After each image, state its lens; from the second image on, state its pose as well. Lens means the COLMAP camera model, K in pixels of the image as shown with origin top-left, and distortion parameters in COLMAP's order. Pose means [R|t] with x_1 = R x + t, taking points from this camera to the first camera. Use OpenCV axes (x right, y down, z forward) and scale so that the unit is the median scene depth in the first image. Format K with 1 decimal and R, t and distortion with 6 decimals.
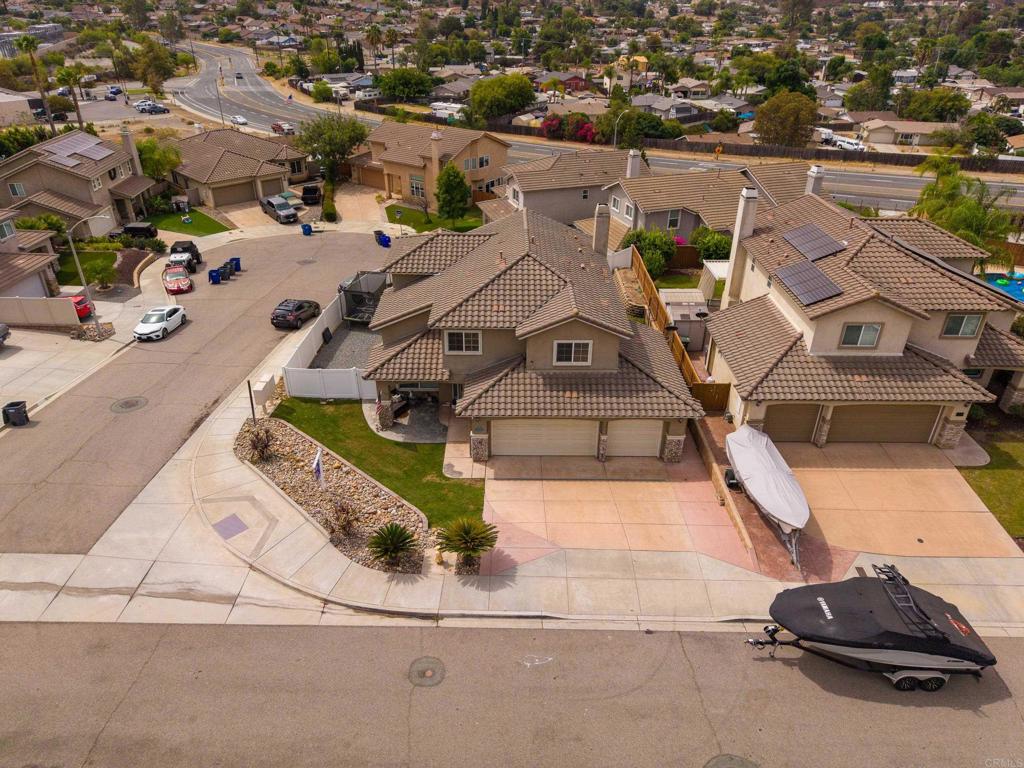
lens RADIAL K [[685.6, 0, 508.2], [0, 685.6, 384.0], [0, 0, 1]] dist [0.024572, -0.023207]
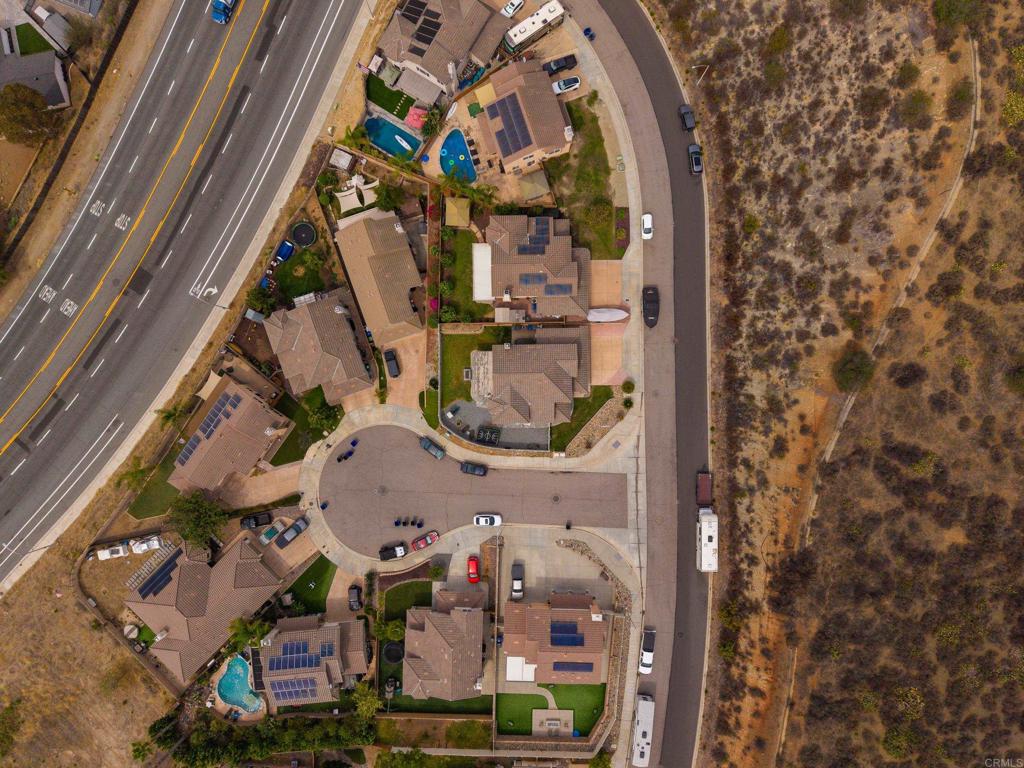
lens RADIAL K [[685.6, 0, 508.2], [0, 685.6, 384.0], [0, 0, 1]] dist [0.024572, -0.023207]
pose [[-0.014272, -0.999898, 0.000370, -0.014686], [0.500364, -0.006821, 0.865788, -2.305015], [-0.865697, 0.012541, 0.500411, -0.321540]]
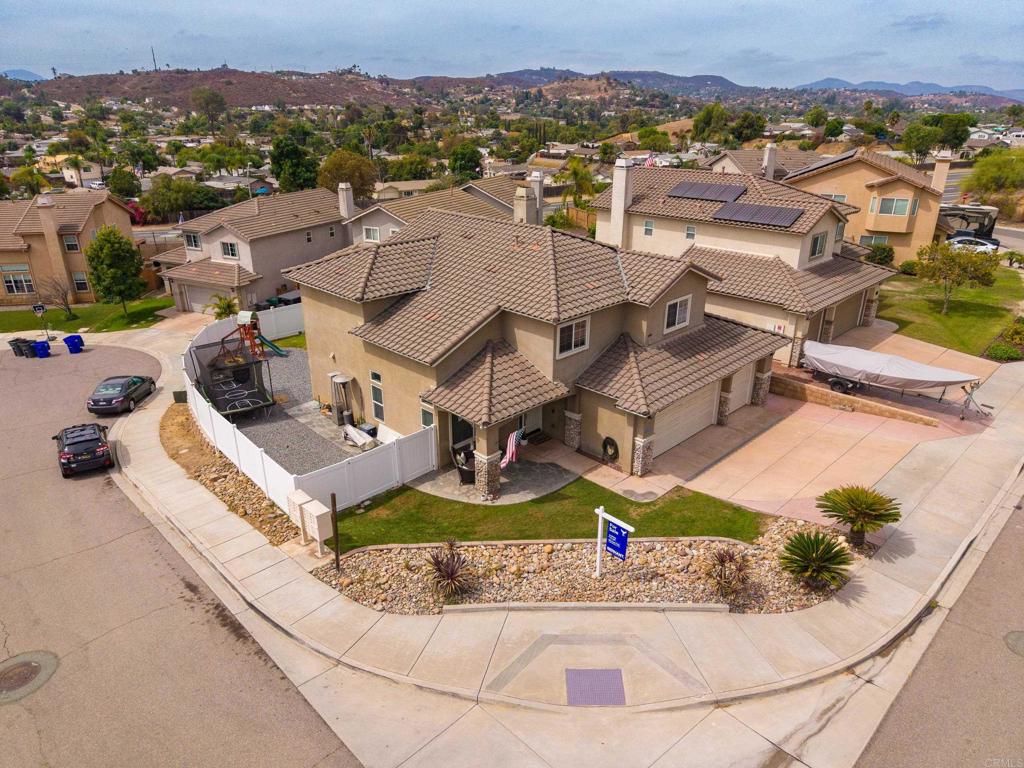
lens RADIAL K [[685.6, 0, 508.2], [0, 685.6, 384.0], [0, 0, 1]] dist [0.024572, -0.023207]
pose [[0.710478, -0.272754, 0.648712, -0.461417], [0.354543, 0.935027, 0.004835, -0.030611], [-0.607882, 0.226561, 0.761019, 0.346812]]
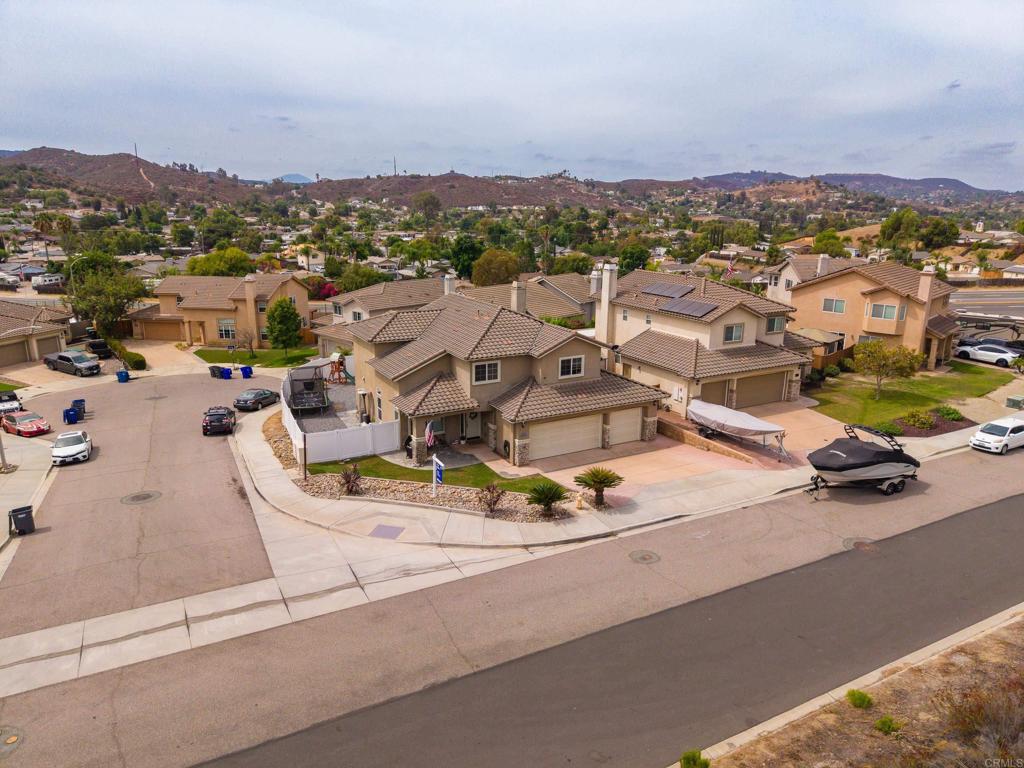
lens RADIAL K [[685.6, 0, 508.2], [0, 685.6, 384.0], [0, 0, 1]] dist [0.024572, -0.023207]
pose [[0.879449, -0.120215, 0.460563, -0.431696], [0.233655, 0.952014, -0.197673, 0.150163], [-0.414699, 0.281456, 0.865336, -0.037950]]
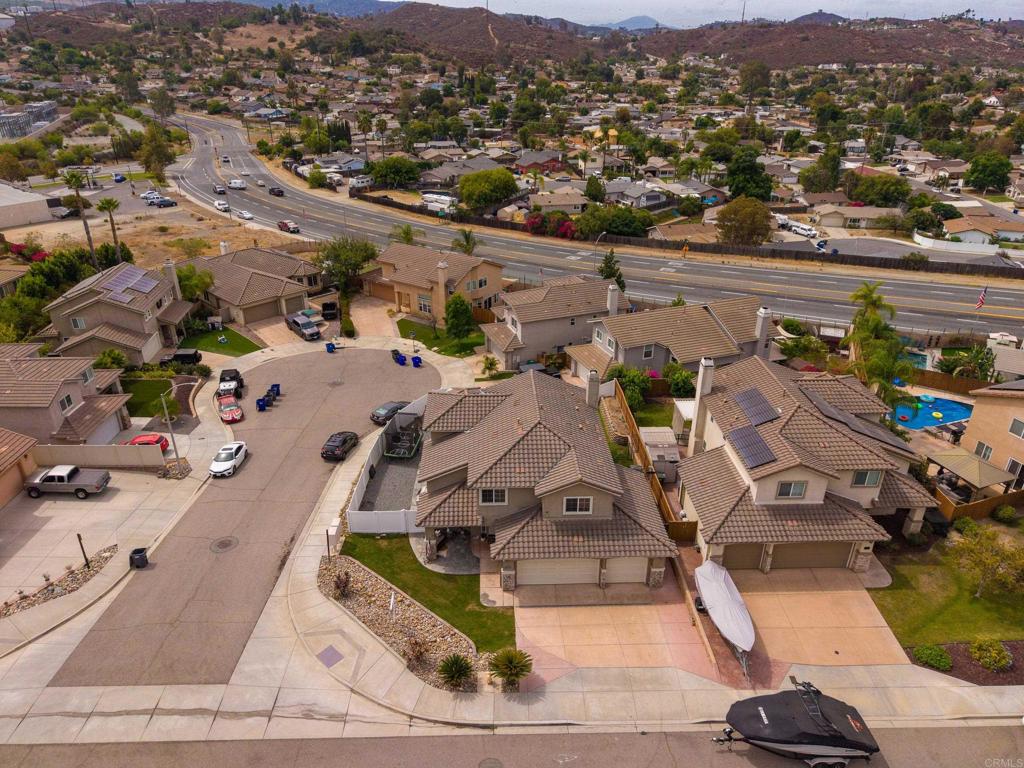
lens RADIAL K [[685.6, 0, 508.2], [0, 685.6, 384.0], [0, 0, 1]] dist [0.024572, -0.023207]
pose [[0.999347, -0.018060, 0.031288, -0.054961], [0.019960, 0.997906, -0.061519, -0.143554], [-0.030112, 0.062104, 0.997615, -0.234600]]
